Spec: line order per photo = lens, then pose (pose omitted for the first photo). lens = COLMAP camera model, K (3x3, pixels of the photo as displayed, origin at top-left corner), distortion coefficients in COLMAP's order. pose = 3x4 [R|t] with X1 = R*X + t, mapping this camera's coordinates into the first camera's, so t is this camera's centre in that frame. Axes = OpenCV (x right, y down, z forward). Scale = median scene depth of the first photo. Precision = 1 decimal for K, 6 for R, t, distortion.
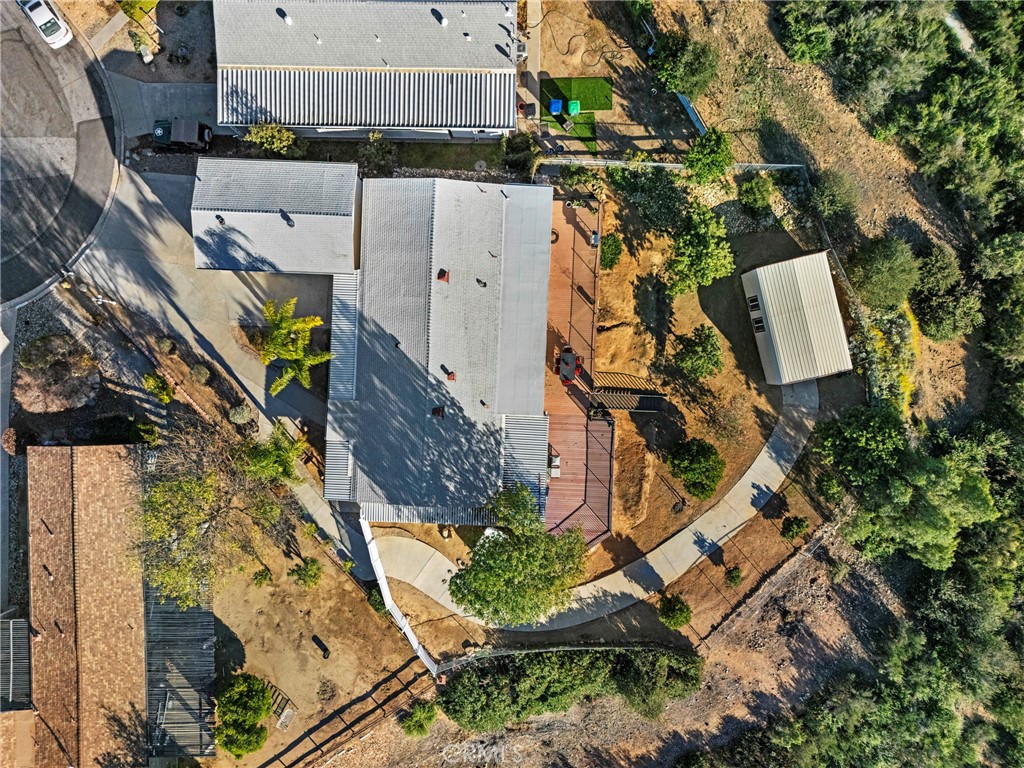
lens RADIAL K [[749.0, 0, 512.0], [0, 749.0, 384.0], [0, 0, 1]] dist [0.085702, -0.083083]
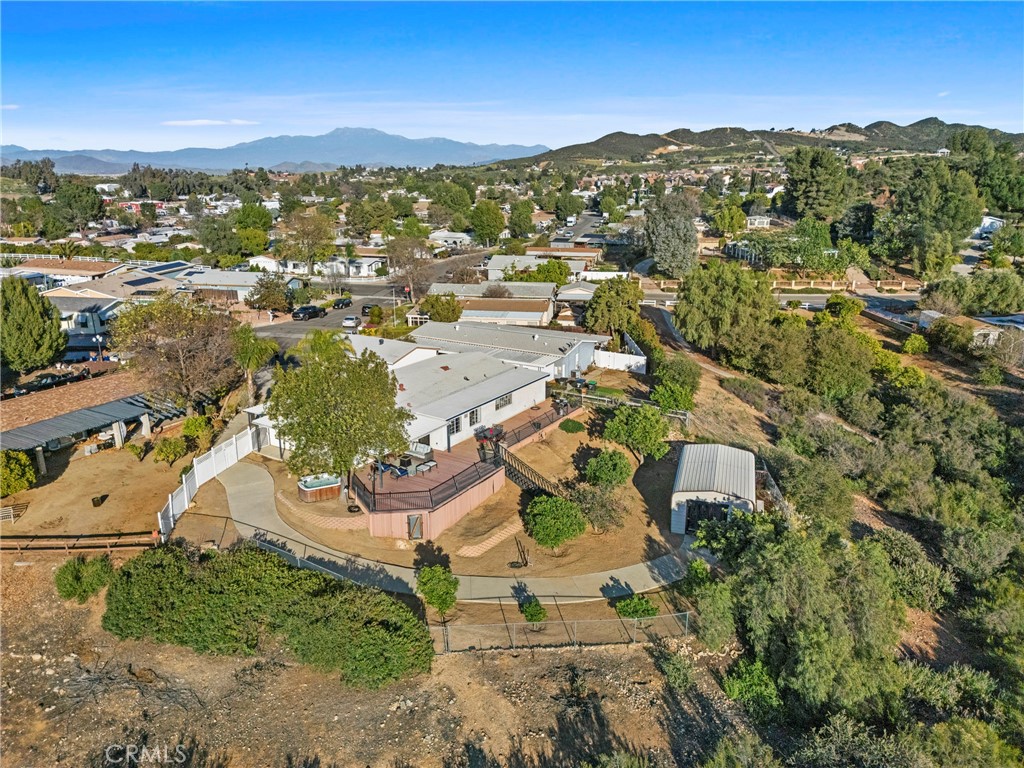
lens RADIAL K [[749.0, 0, 512.0], [0, 749.0, 384.0], [0, 0, 1]] dist [0.085702, -0.083083]
pose [[0.862310, 0.154880, -0.482114, 0.598321], [-0.506083, 0.230967, -0.830984, 0.827978], [-0.017350, 0.960555, 0.277547, 0.600646]]
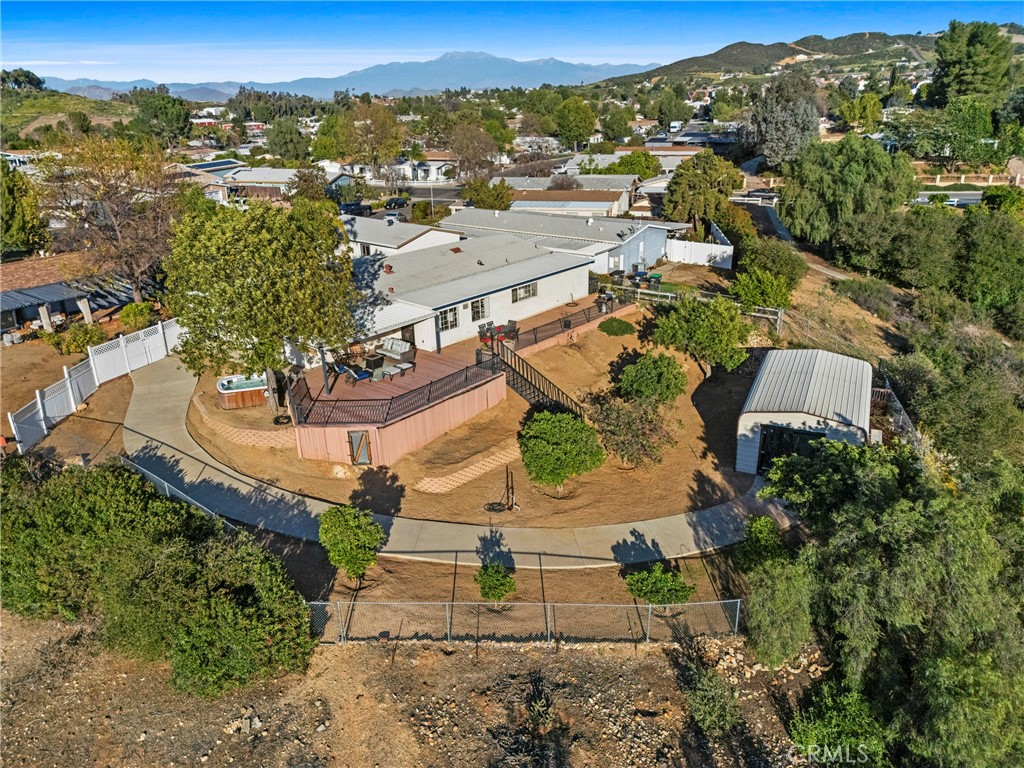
lens RADIAL K [[749.0, 0, 512.0], [0, 749.0, 384.0], [0, 0, 1]] dist [0.085702, -0.083083]
pose [[0.784888, 0.220692, -0.579004, 0.552743], [-0.619605, 0.289080, -0.729741, 0.561522], [0.006331, 0.931519, 0.363638, 0.728591]]
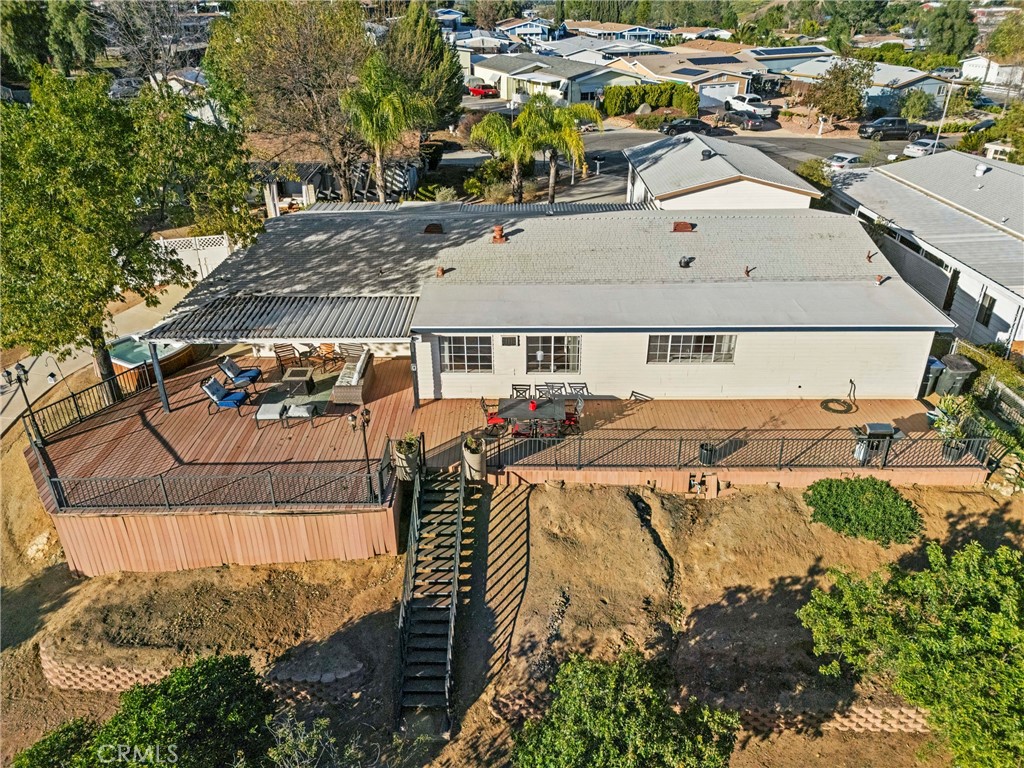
lens RADIAL K [[750.8, 0, 512.0], [0, 750.8, 384.0], [0, 0, 1]] dist [0.079110, -0.073172]
pose [[0.028632, 0.476049, -0.878952, 0.406109], [-0.999588, 0.012088, -0.026015, 0.000015], [-0.001759, 0.879336, 0.476199, 0.766772]]
